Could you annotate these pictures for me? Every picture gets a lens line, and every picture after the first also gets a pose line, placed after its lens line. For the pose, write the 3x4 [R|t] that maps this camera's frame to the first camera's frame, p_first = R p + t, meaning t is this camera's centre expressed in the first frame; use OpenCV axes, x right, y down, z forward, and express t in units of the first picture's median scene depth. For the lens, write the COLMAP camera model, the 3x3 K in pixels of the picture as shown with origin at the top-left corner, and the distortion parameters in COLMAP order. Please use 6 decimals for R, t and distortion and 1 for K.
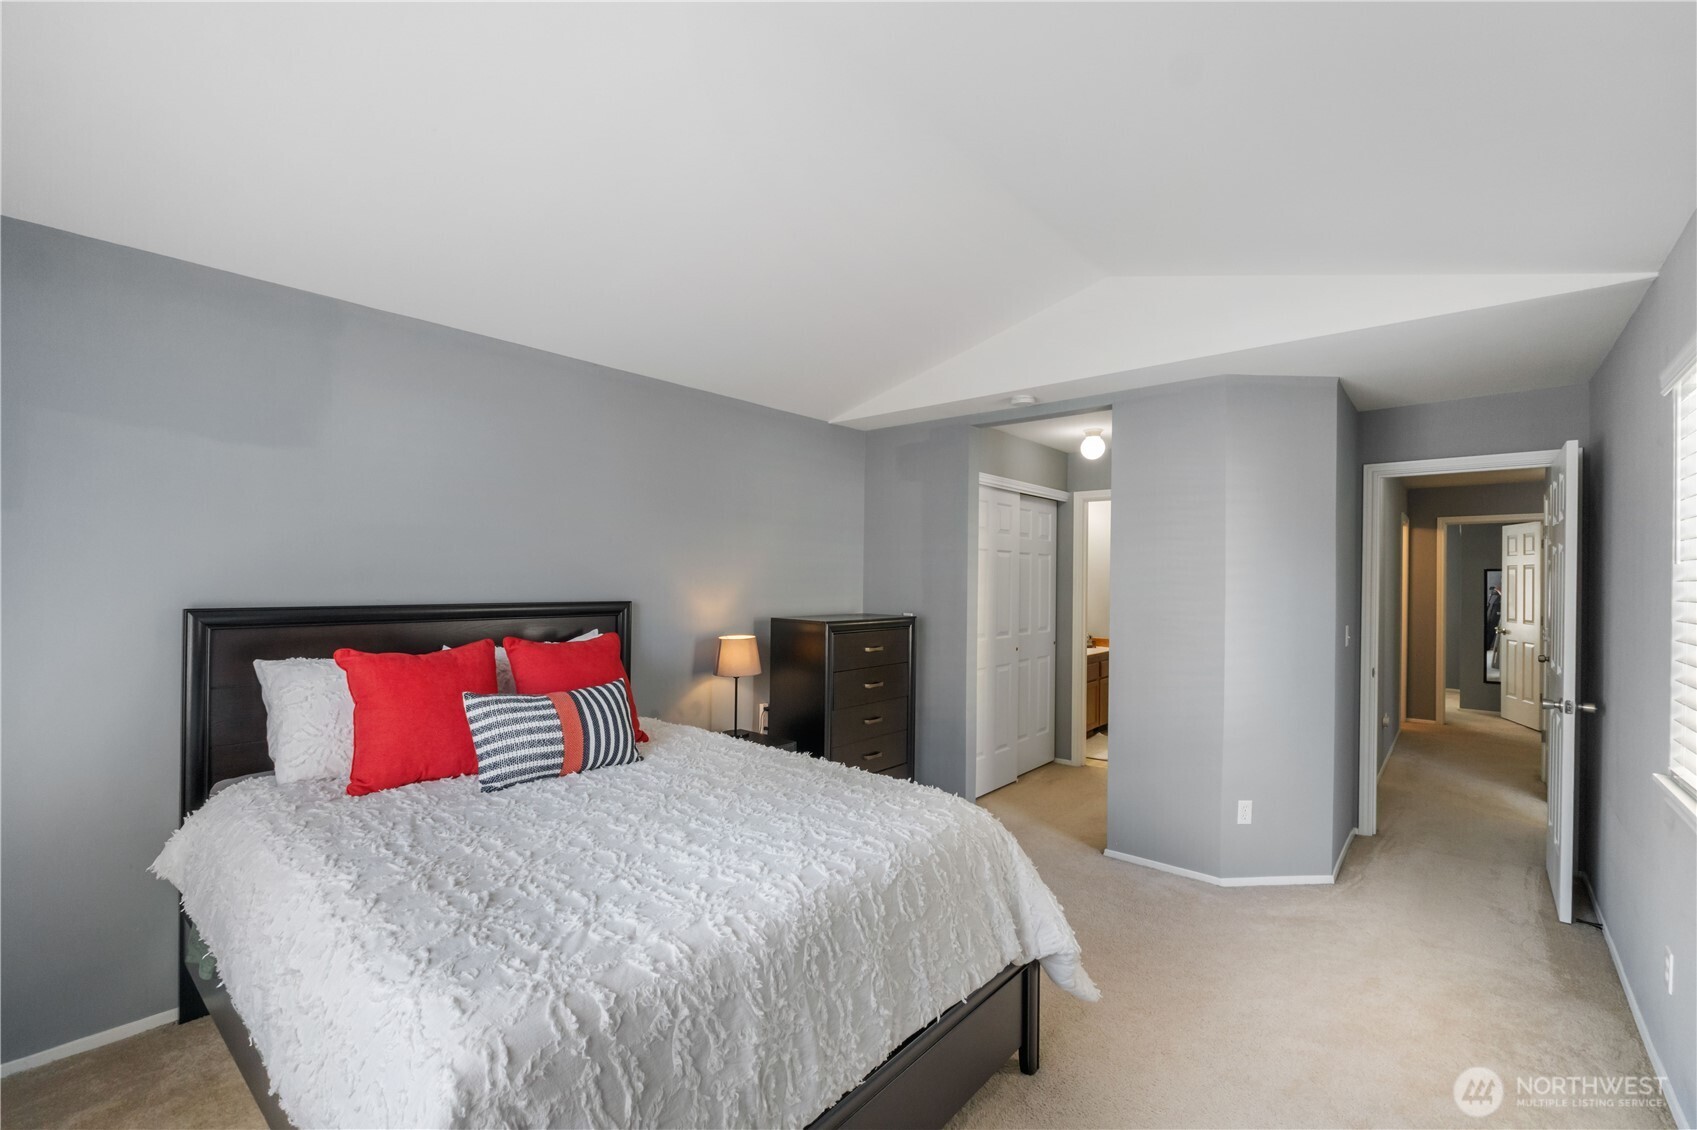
lens RADIAL K [[707.8, 0, 843.1], [0, 707.8, 561.8], [0, 0, 1]] dist [-0.004786, -0.000556]
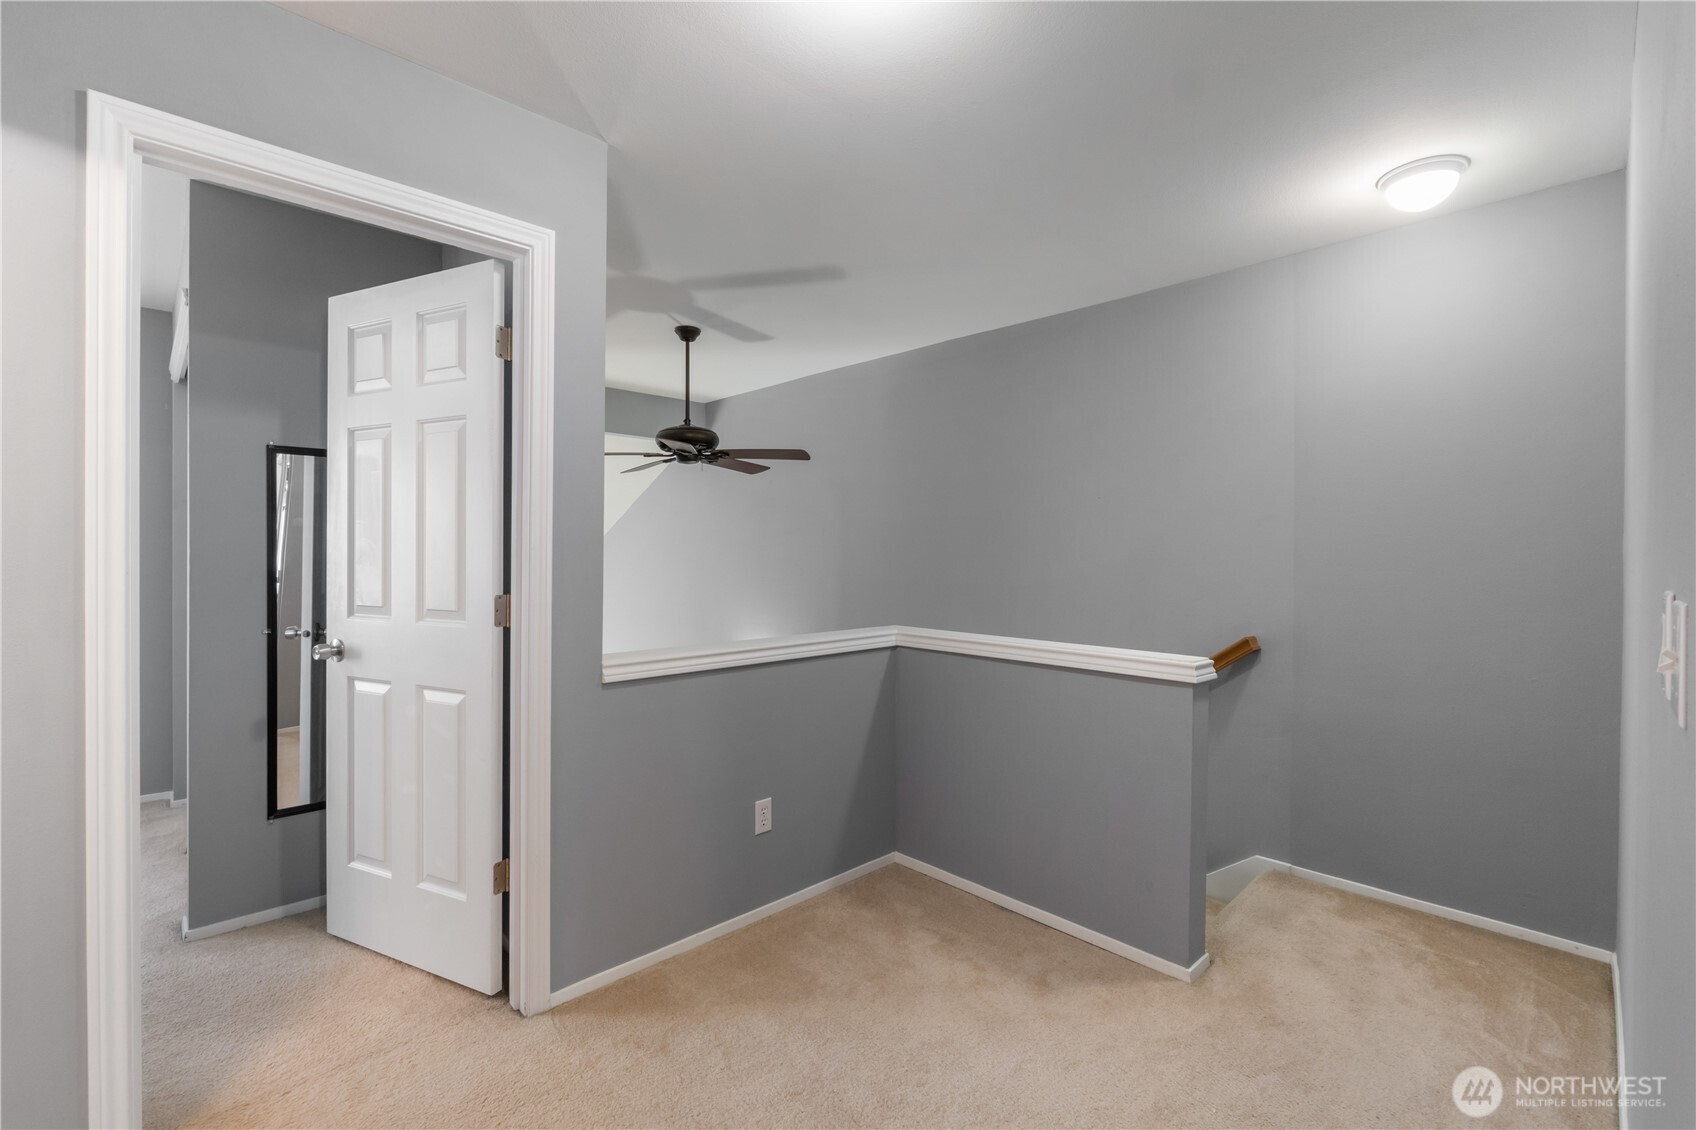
lens RADIAL K [[719.2, 0, 841.2], [0, 719.2, 559.1], [0, 0, 1]] dist [-0.007952, 0.000028]
pose [[0.091292, -0.020241, 0.995618, 0.671707], [-0.023357, 0.999475, 0.022461, 0.050506], [-0.995550, -0.025305, 0.090771, 0.779316]]
